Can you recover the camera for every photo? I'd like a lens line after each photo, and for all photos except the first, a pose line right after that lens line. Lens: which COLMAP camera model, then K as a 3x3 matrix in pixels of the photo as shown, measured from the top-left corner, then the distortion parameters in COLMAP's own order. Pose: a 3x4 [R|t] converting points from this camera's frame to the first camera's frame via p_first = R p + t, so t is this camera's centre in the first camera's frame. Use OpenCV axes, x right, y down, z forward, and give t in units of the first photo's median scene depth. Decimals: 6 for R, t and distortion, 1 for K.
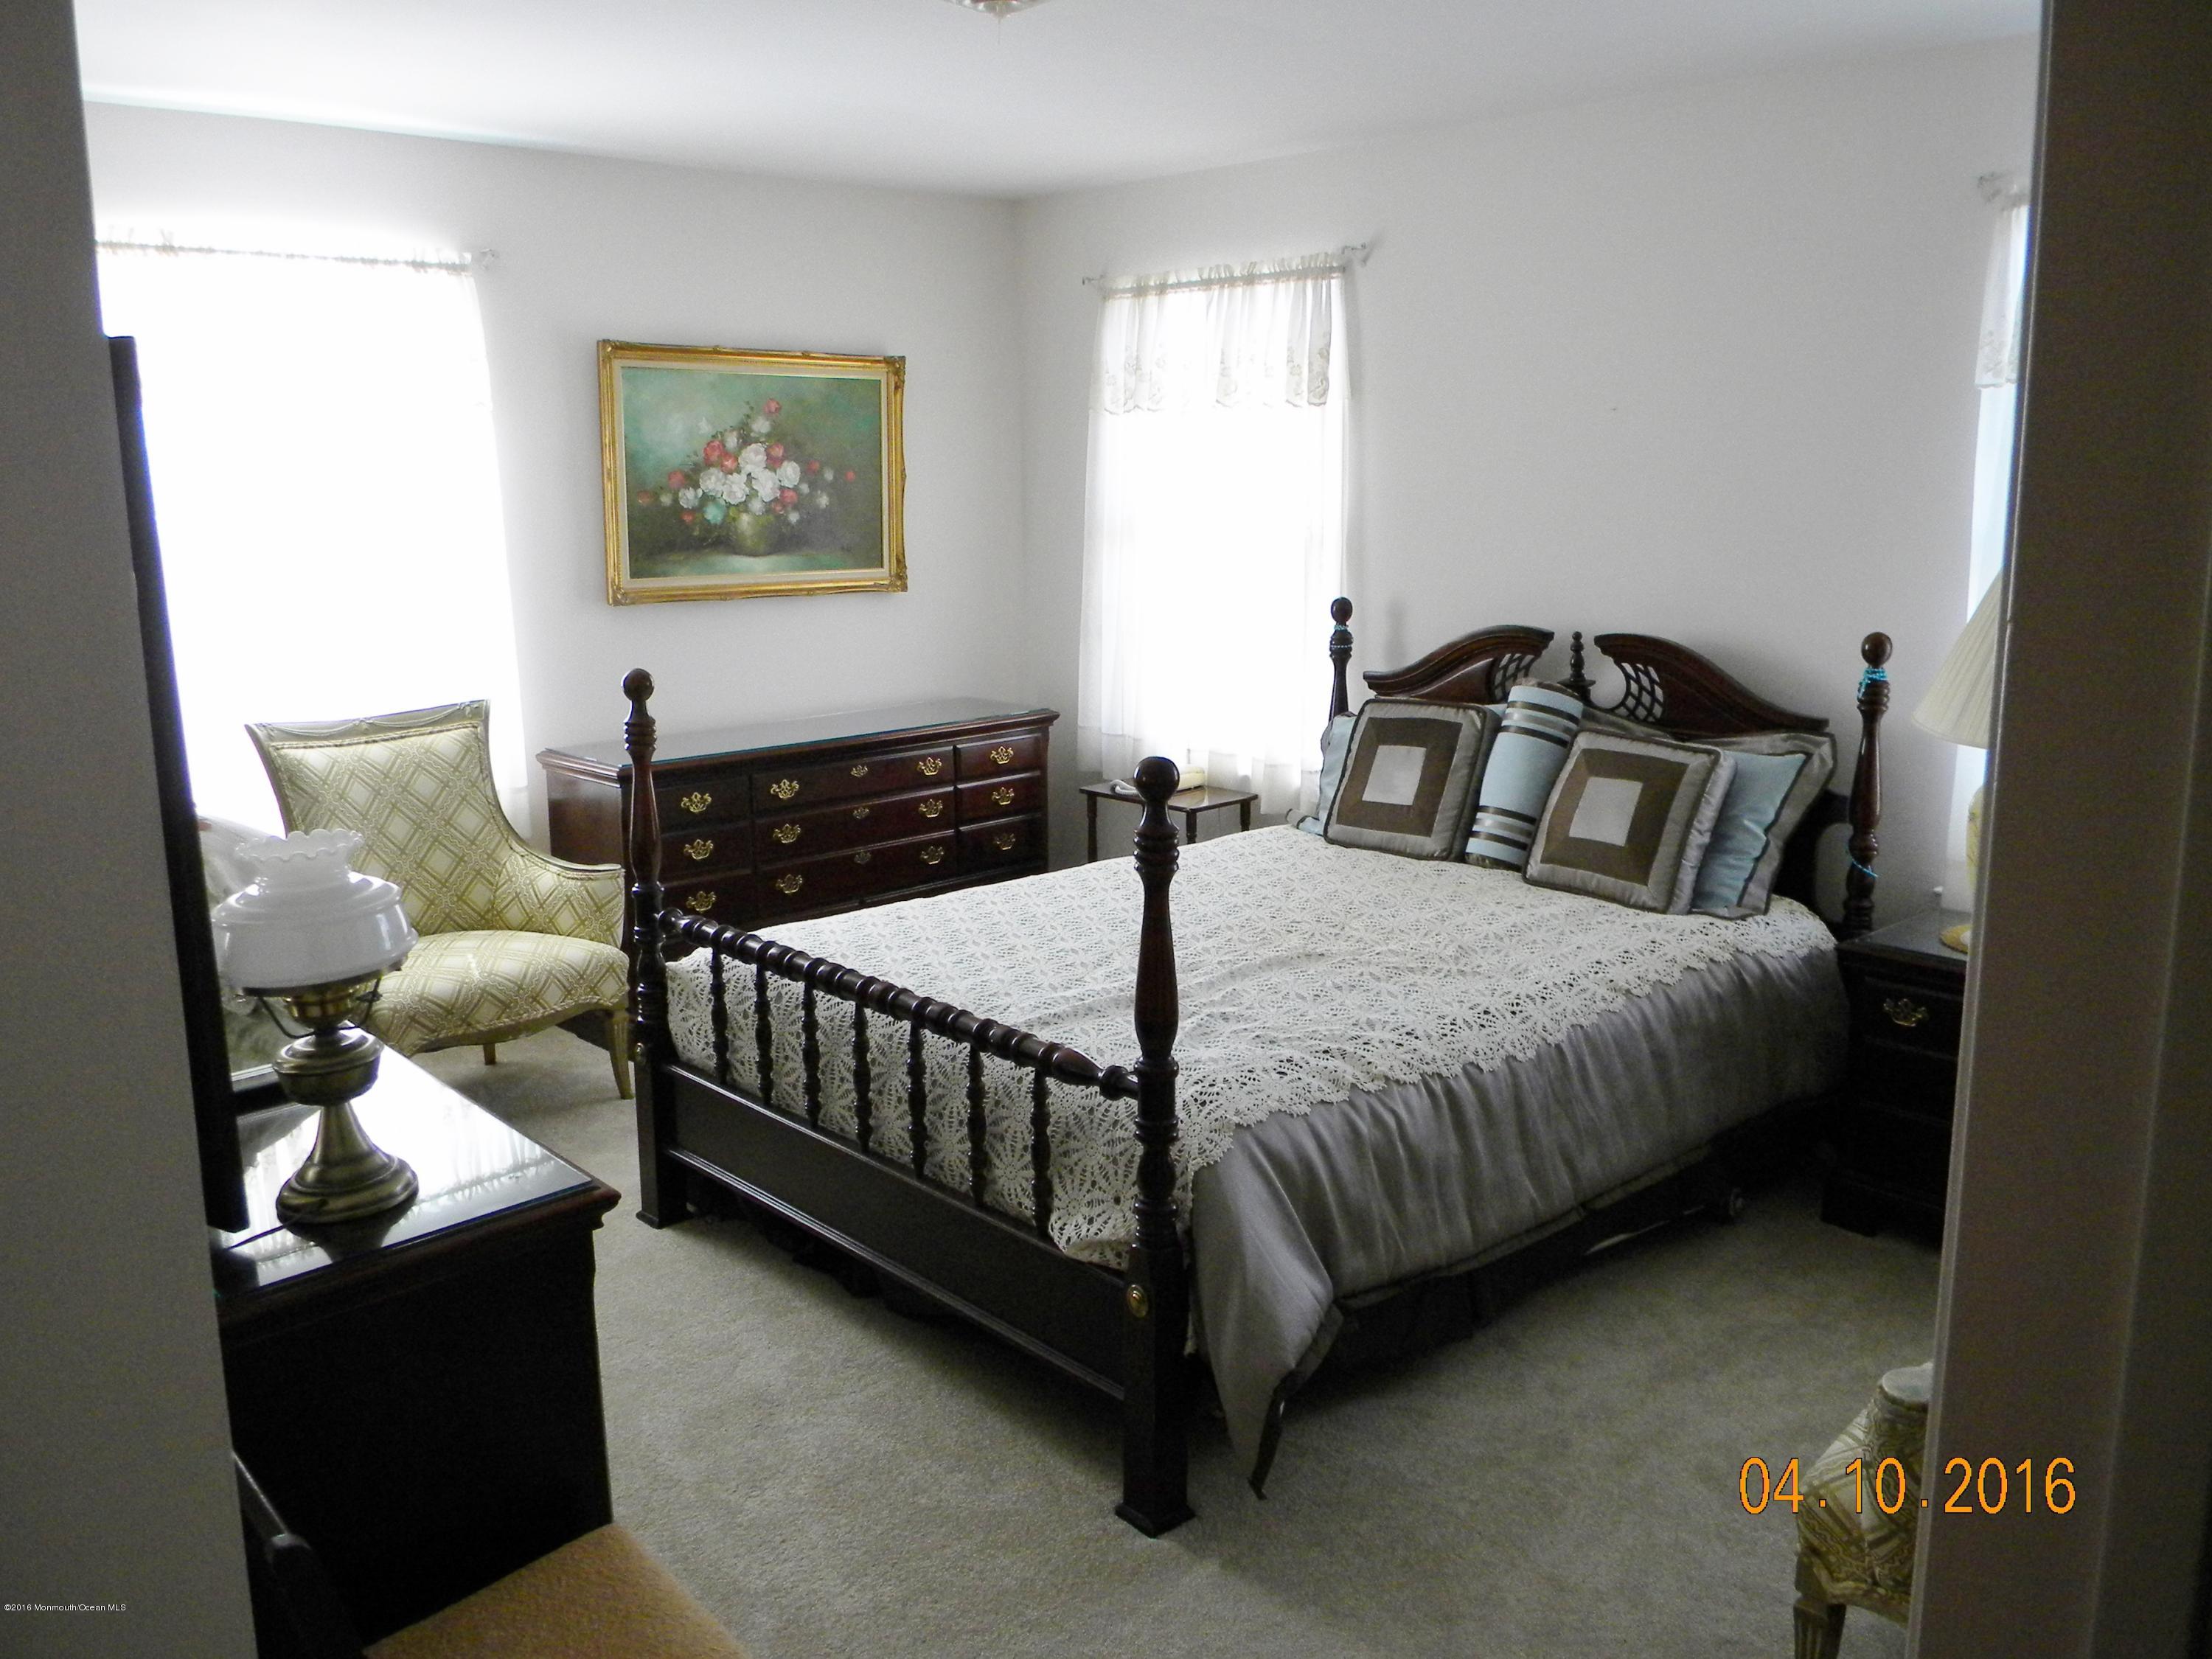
lens RADIAL K [[1806.2, 0, 1103.6], [0, 1806.2, 810.4], [0, 0, 1]] dist [0.022688, -0.052881]
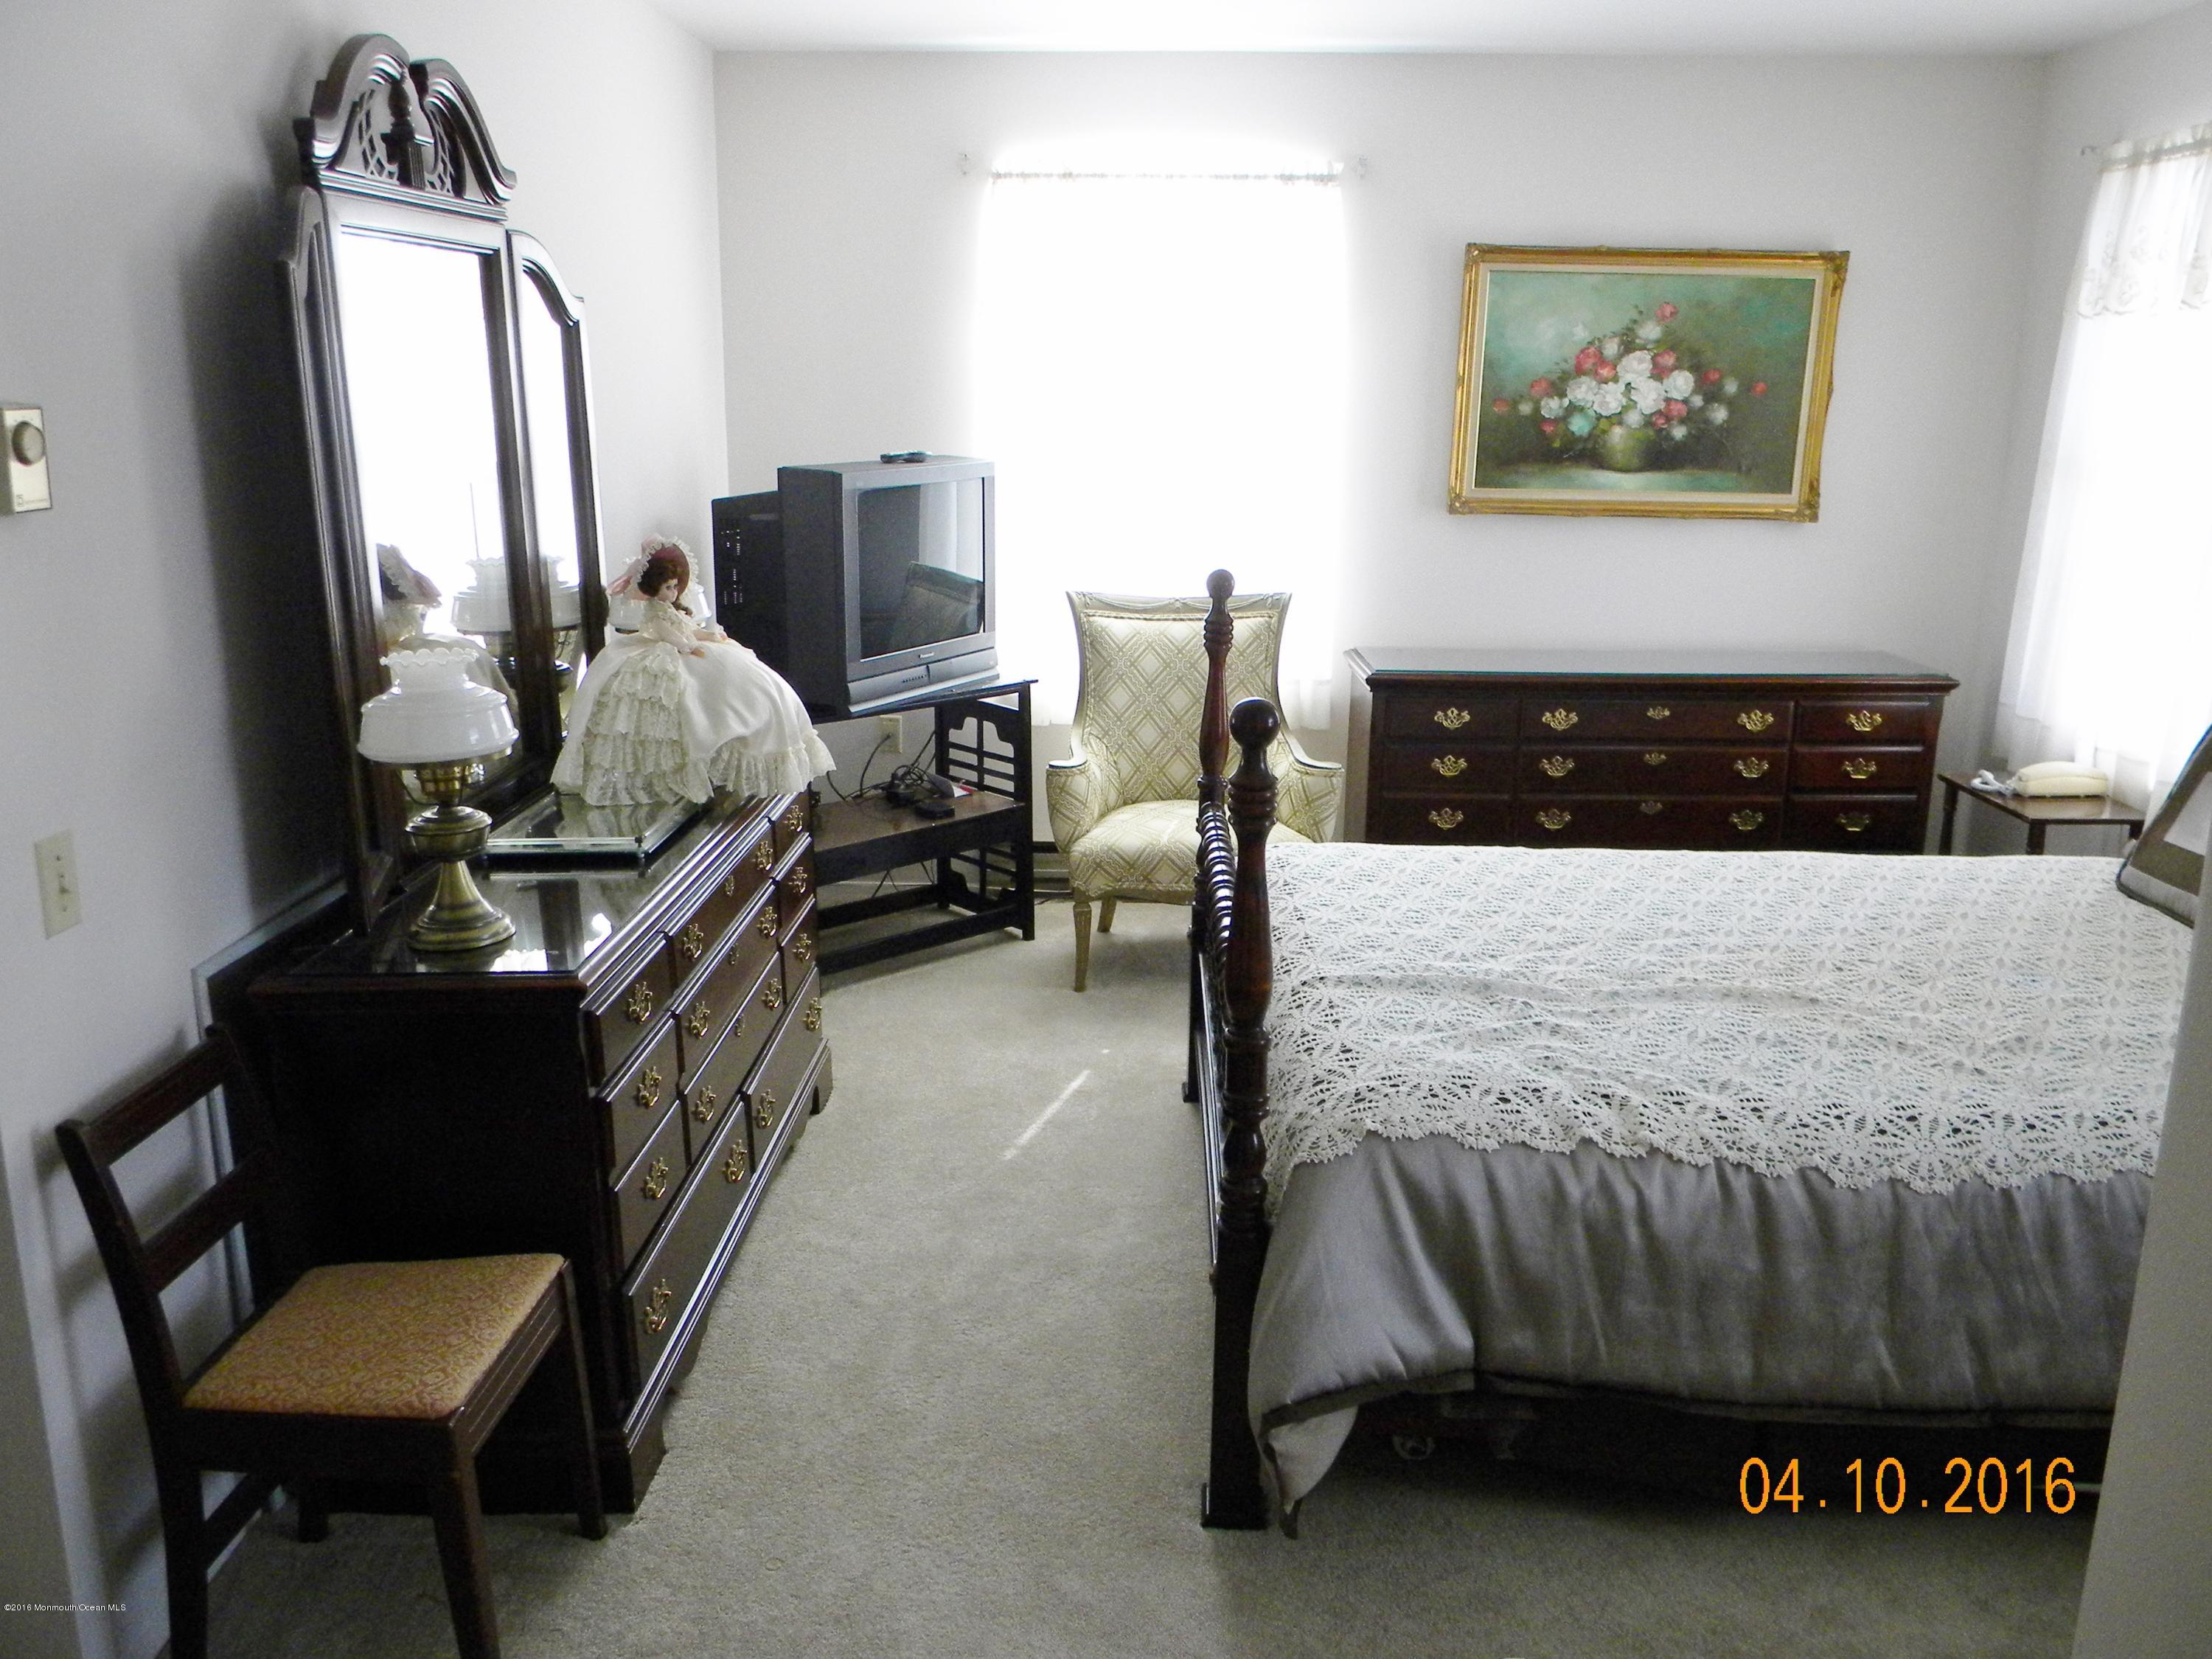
lens RADIAL K [[1806.2, 0, 1103.6], [0, 1806.2, 810.4], [0, 0, 1]] dist [0.022688, -0.052881]
pose [[0.724798, 0.177791, -0.665626, 0.281393], [-0.145838, 0.983829, 0.103982, -0.027606], [0.673349, 0.021708, 0.739006, 0.134977]]
